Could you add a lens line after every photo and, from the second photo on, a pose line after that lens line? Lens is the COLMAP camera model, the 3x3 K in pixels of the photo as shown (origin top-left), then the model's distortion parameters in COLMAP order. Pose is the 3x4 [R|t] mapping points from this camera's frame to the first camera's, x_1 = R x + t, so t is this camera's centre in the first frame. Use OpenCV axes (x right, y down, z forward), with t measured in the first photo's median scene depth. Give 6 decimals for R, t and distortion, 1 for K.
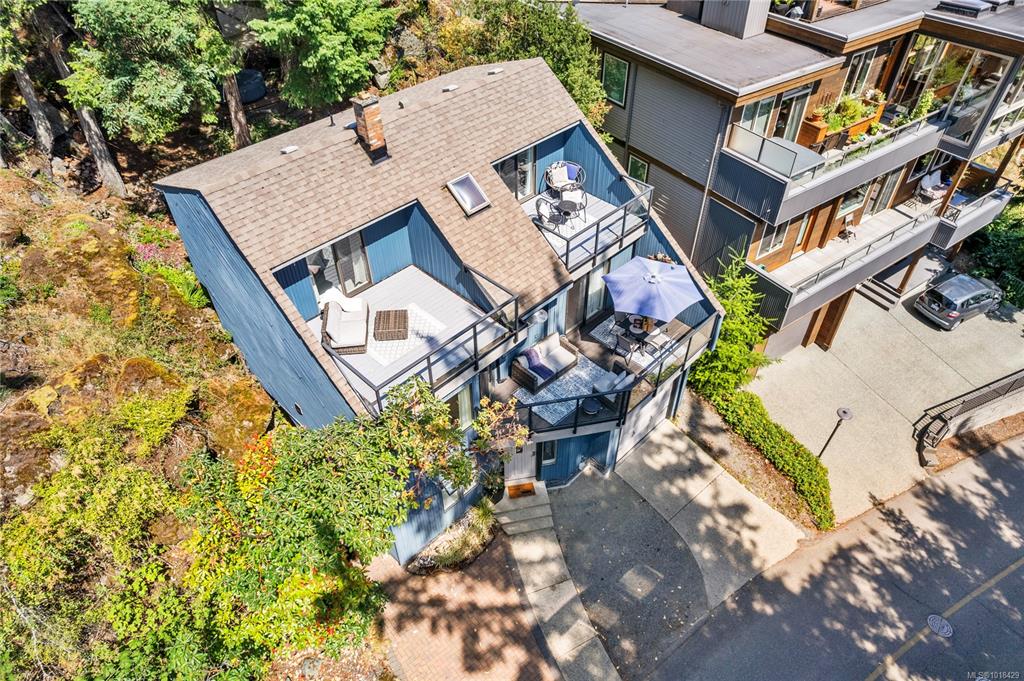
lens RADIAL K [[656.2, 0, 512.0], [0, 656.2, 340.5], [0, 0, 1]] dist [-0.080583, 0.074775]
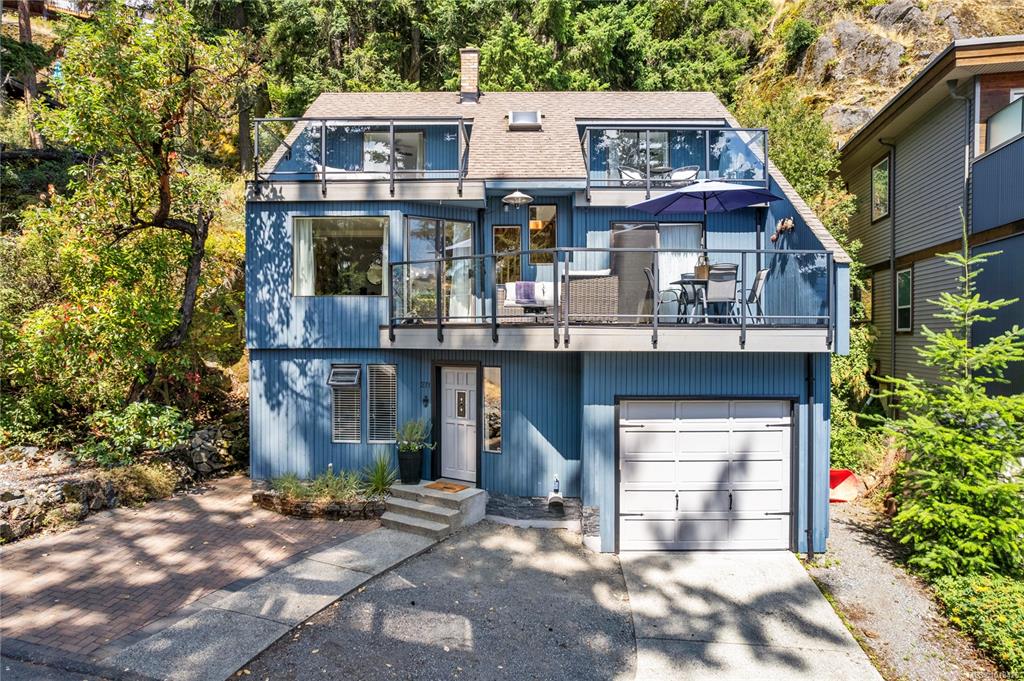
lens RADIAL K [[653.1, 0, 512.0], [0, 653.1, 340.5], [0, 0, 1]] dist [-0.076080, 0.070562]
pose [[0.696017, 0.011934, -0.717926, 0.524576], [-0.492738, 0.735213, -0.465479, 0.401061], [0.522274, 0.677731, 0.517601, 0.630769]]
